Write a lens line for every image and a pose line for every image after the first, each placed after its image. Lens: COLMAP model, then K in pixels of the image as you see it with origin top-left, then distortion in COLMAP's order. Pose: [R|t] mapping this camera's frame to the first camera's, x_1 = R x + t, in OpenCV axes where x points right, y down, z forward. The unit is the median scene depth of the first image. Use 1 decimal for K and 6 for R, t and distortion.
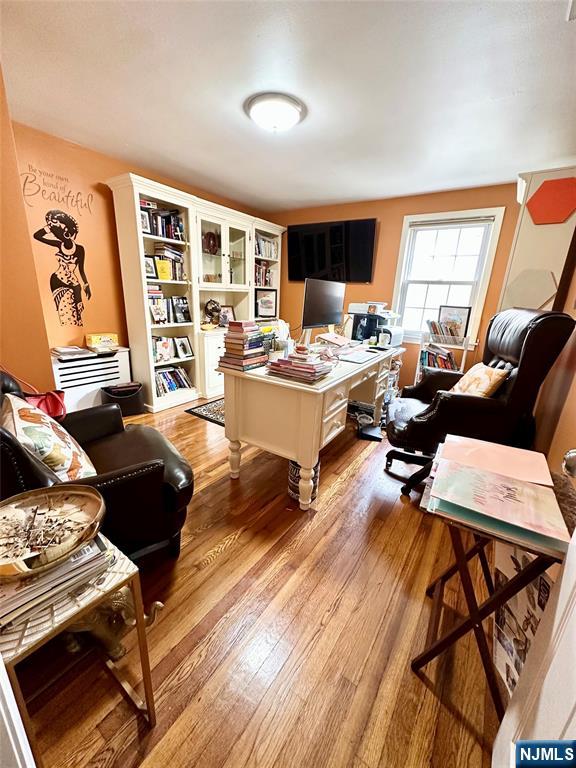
lens RADIAL K [[306.5, 0, 288.9], [0, 306.5, 383.6], [0, 0, 1]] dist [-0.004036, 0.001404]
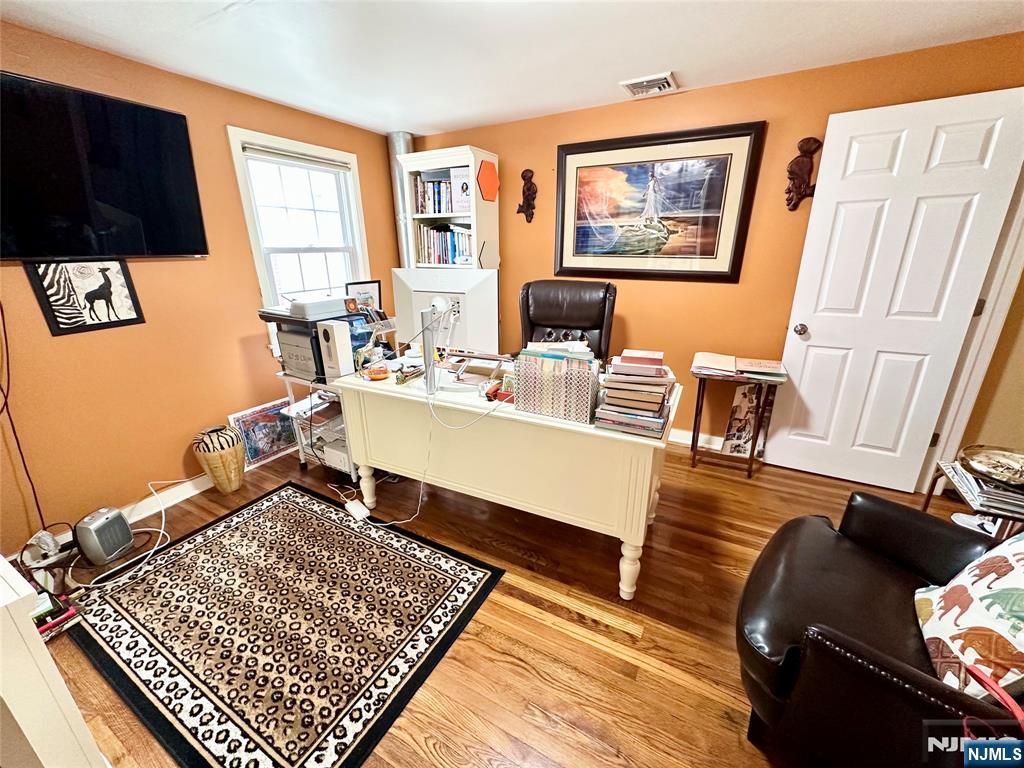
lens RADIAL K [[408.7, 0, 510.9], [0, 408.7, 380.5], [0, 0, 1]] dist [-0.004036, 0.001404]
pose [[-0.099583, -0.357239, 0.928689, -0.469756], [0.289785, 0.882459, 0.370529, -0.283021], [-0.951897, 0.306018, 0.015644, 0.661516]]
